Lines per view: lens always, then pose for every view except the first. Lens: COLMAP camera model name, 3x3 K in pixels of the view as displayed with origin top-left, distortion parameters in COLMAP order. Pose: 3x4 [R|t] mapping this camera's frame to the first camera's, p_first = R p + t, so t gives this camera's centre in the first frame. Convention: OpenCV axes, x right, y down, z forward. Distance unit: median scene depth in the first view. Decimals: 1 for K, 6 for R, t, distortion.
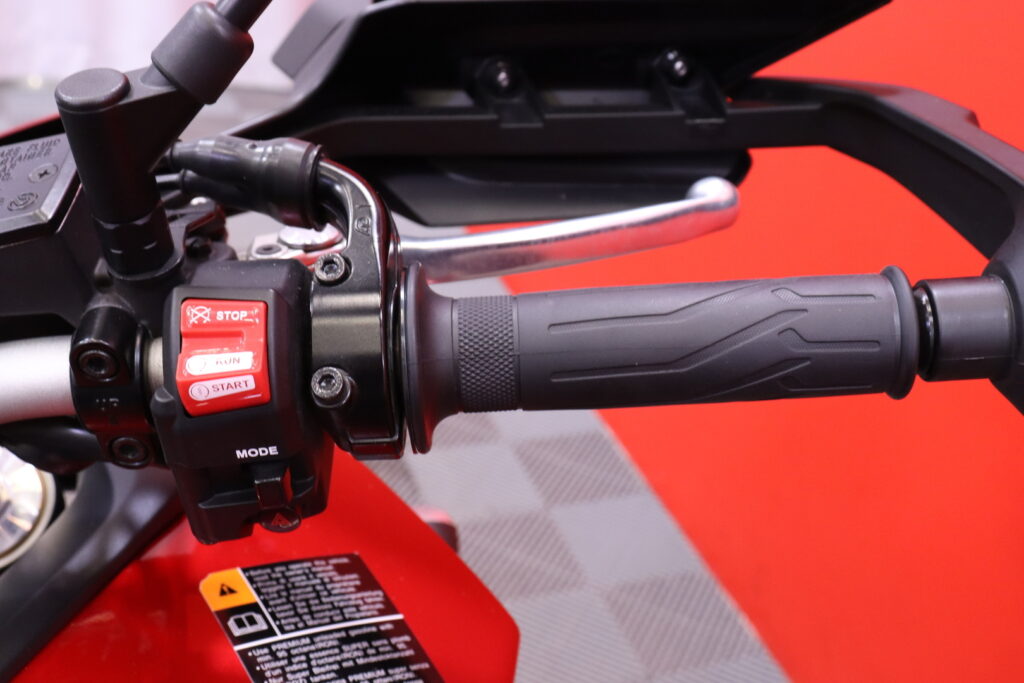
lens RADIAL K [[1262.5, 0, 512.0], [0, 1262.5, 341.5], [0, 0, 1]] dist [-0.004181, 0.021189]
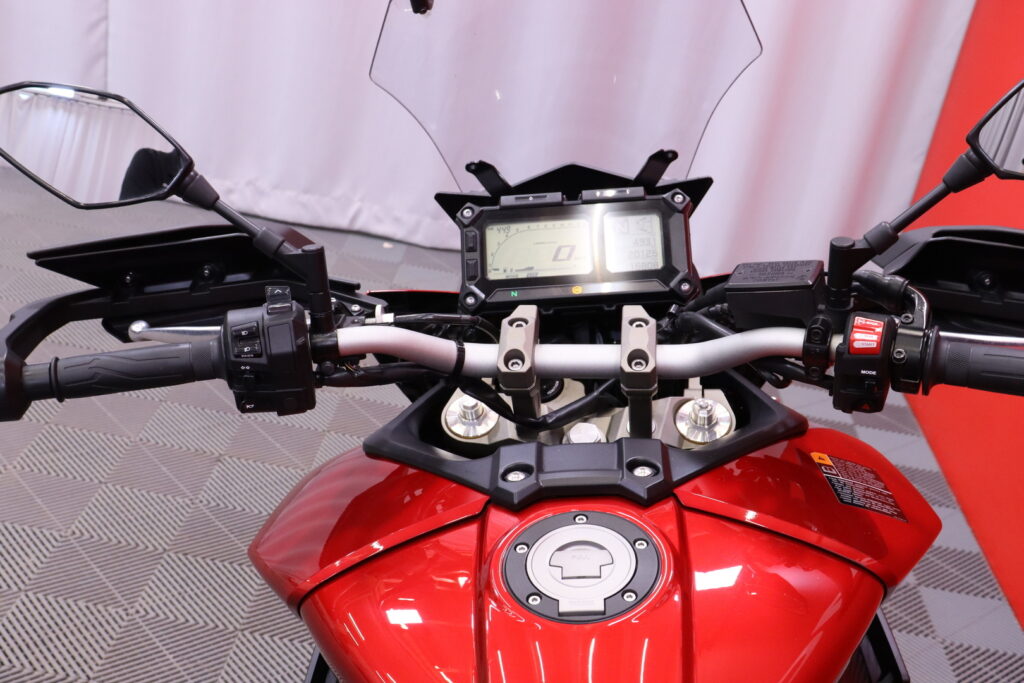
lens RADIAL K [[1262.5, 0, 512.0], [0, 1262.5, 341.5], [0, 0, 1]] dist [-0.004181, 0.021189]
pose [[0.912077, 0.192094, -0.362238, 0.078406], [-0.258050, 0.955482, -0.143051, 0.599201], [0.318632, 0.223949, 0.921043, -1.793417]]
